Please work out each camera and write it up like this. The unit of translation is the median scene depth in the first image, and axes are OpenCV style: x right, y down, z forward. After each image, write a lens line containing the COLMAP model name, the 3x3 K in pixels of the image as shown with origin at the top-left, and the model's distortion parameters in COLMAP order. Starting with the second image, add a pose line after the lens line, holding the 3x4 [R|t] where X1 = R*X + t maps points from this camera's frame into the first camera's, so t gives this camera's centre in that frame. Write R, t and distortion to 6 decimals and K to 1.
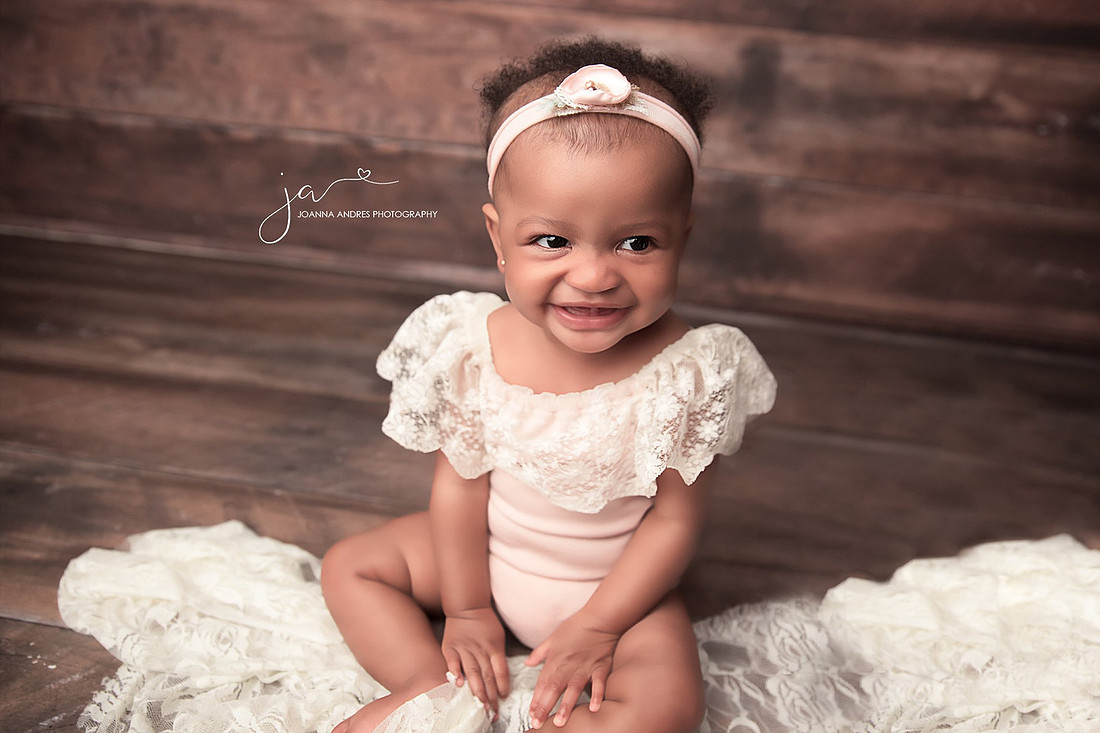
lens RADIAL K [[726.2, 0, 549.3], [0, 726.2, 353.2], [0, 0, 1]] dist [-0.094250, 0.056256]
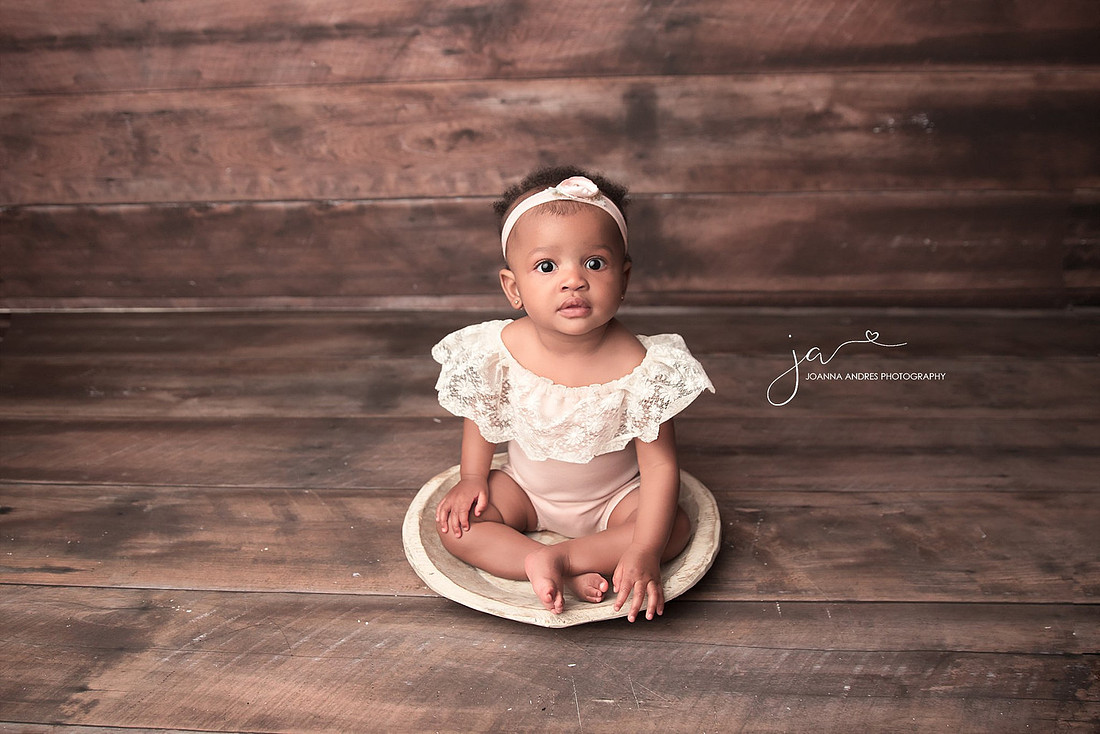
lens RADIAL K [[739.5, 0, 523.9], [0, 739.5, 365.2], [0, 0, 1]] dist [-0.110585, 0.074223]
pose [[0.992243, -0.124244, -0.004066, 0.046611], [0.124307, 0.991912, 0.025662, -0.020318], [0.000844, -0.025969, 0.999662, -0.250291]]
